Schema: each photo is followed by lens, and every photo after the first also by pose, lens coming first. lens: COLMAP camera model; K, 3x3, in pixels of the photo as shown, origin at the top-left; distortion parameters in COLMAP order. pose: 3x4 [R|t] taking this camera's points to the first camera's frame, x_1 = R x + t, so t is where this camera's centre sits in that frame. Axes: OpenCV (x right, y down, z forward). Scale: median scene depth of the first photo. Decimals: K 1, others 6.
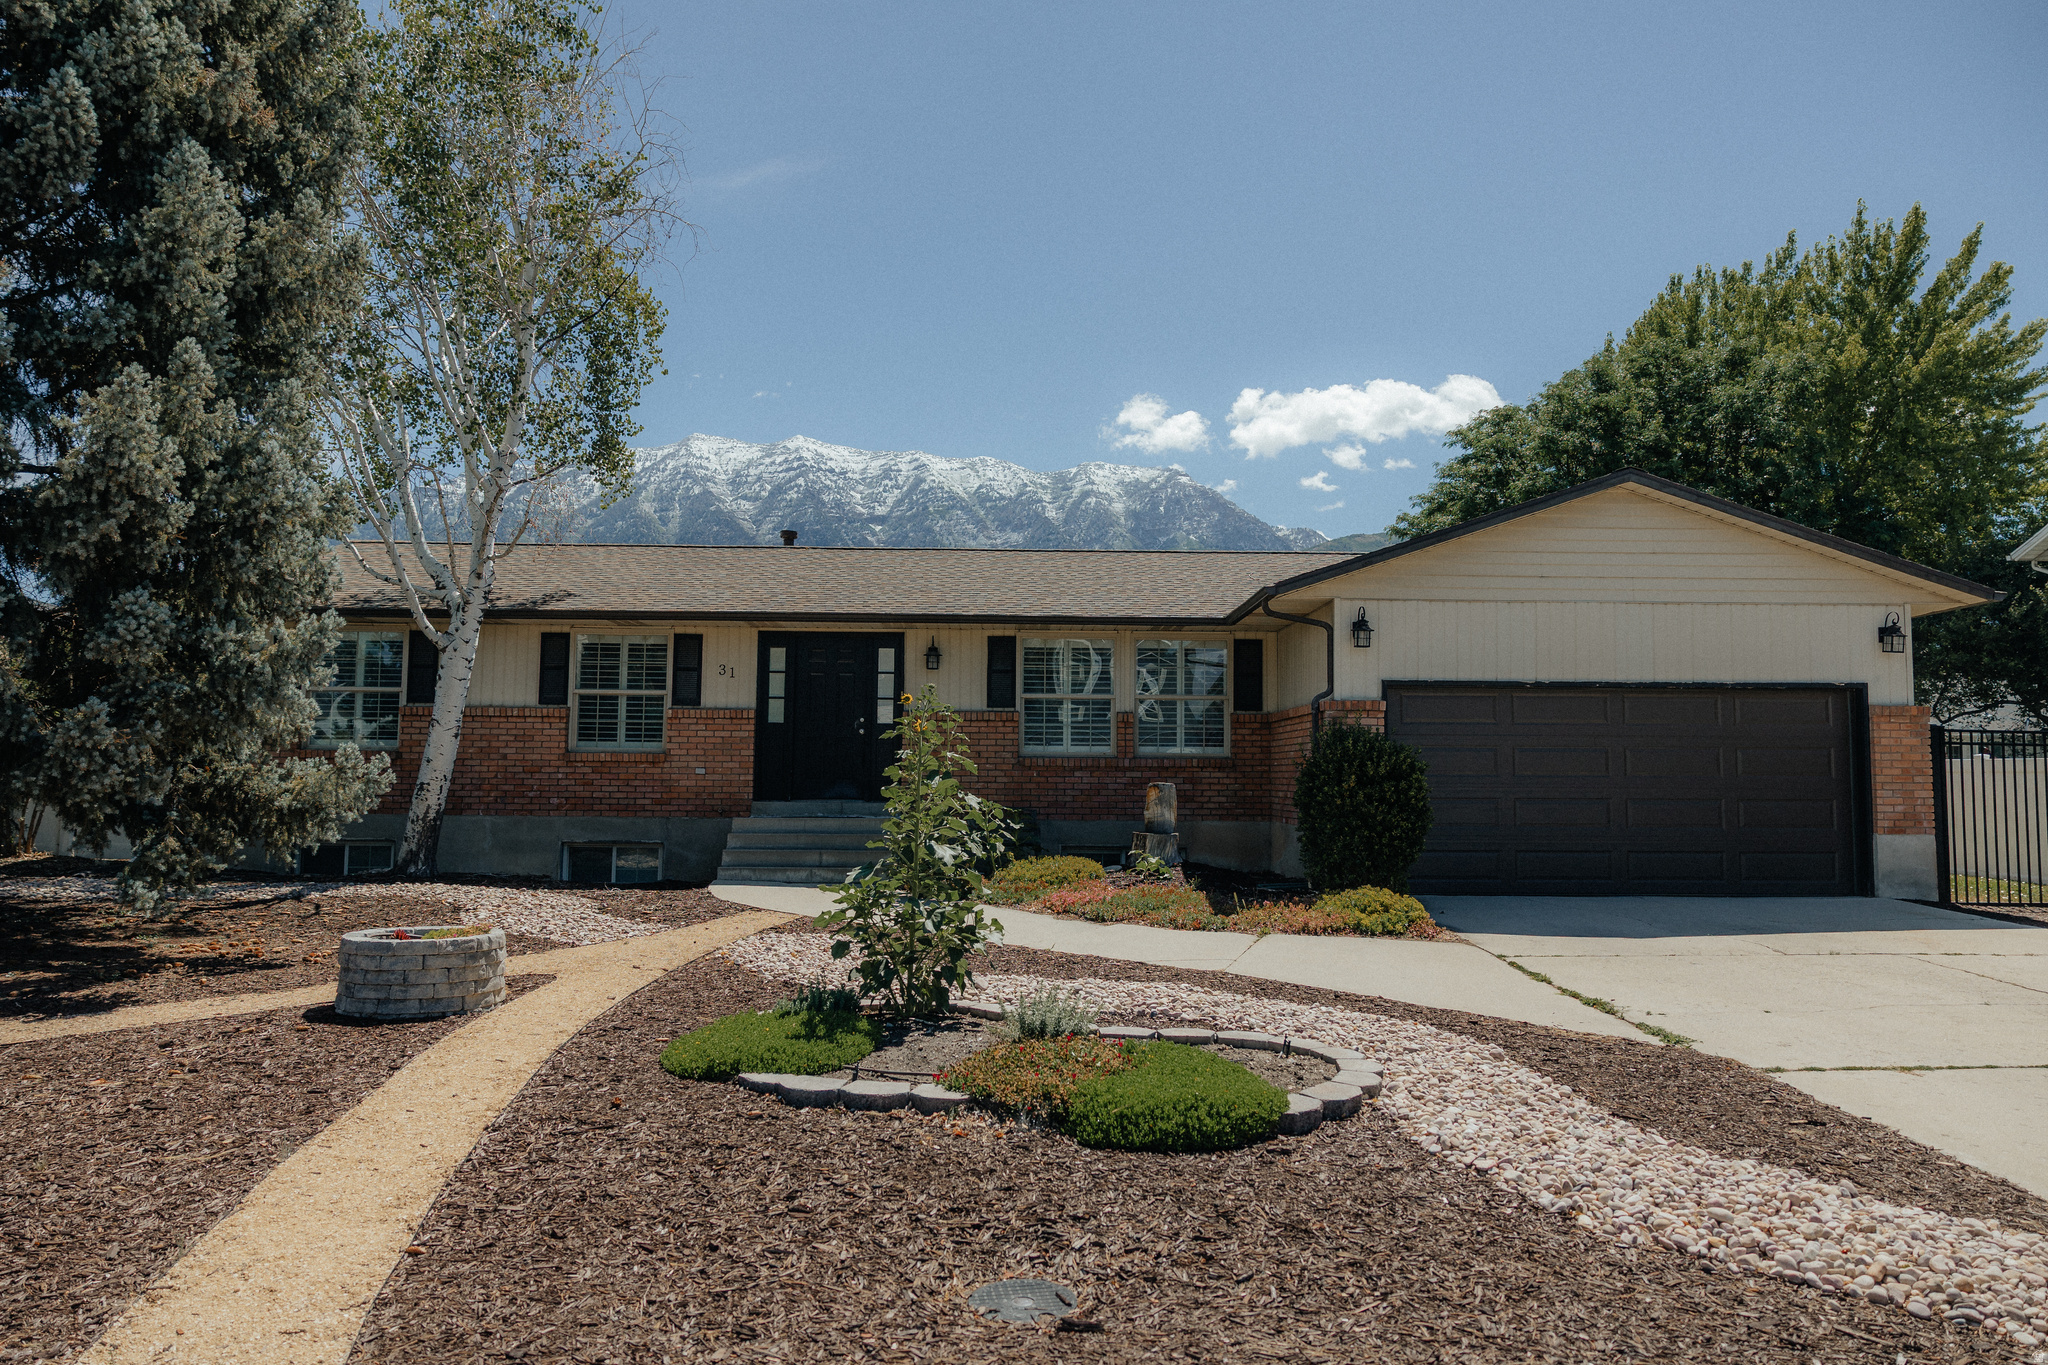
lens RADIAL K [[1366.9, 0, 1020.6], [0, 1366.9, 675.1], [0, 0, 1]] dist [0.001462, 0.005602]
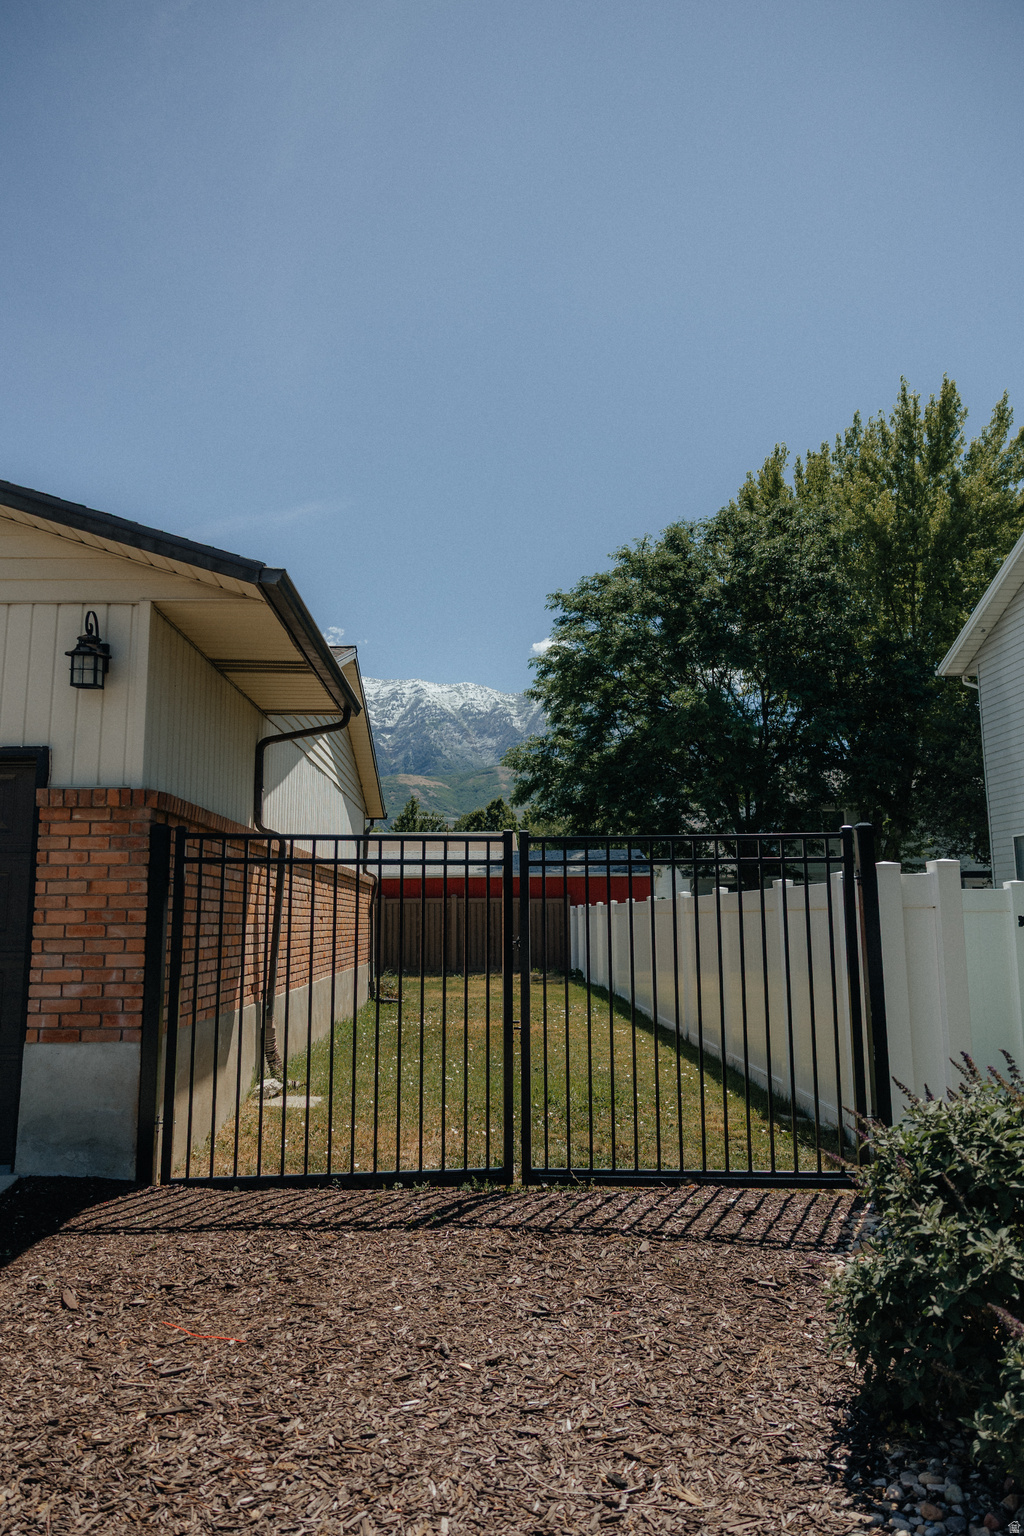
lens RADIAL K [[1025.1, 0, 509.4], [0, 1025.1, 769.3], [0, 0, 1]] dist [0.001462, 0.005602]
pose [[0.999793, -0.014143, 0.014615, 0.745735], [0.015182, 0.997174, -0.073580, 0.043283], [-0.013533, 0.073786, 0.997182, 0.573752]]
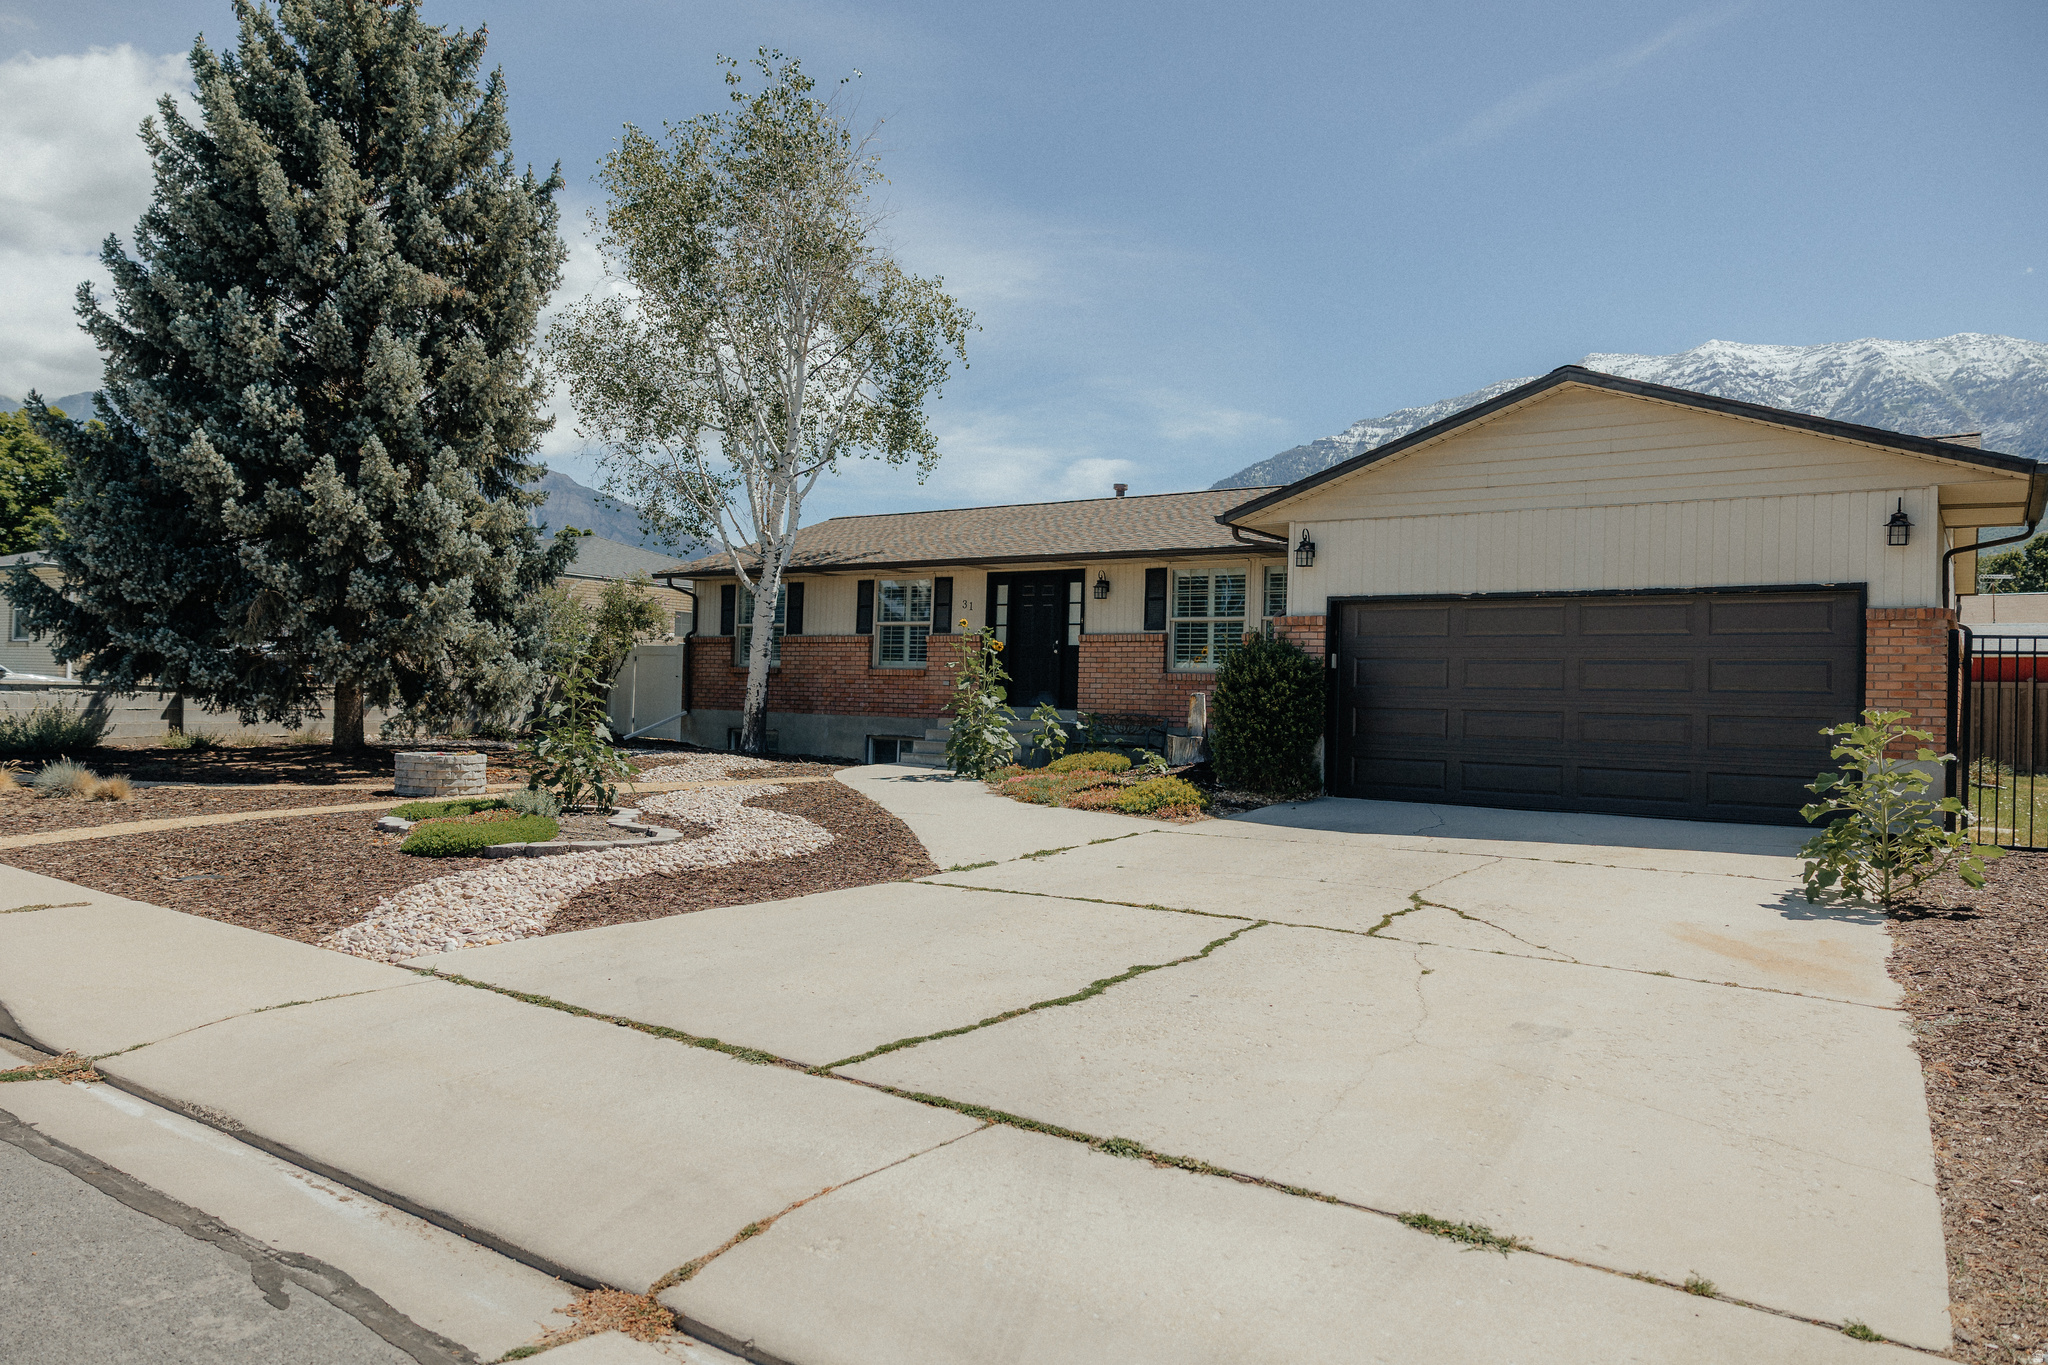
lens RADIAL K [[1366.9, 0, 1024.8], [0, 1366.9, 680.5], [0, 0, 1]] dist [0.001462, 0.005602]
pose [[0.809953, 0.004796, -0.586474, 0.655895], [0.023910, 0.998865, 0.041190, 0.018123], [0.586007, -0.047384, 0.808920, -0.003931]]
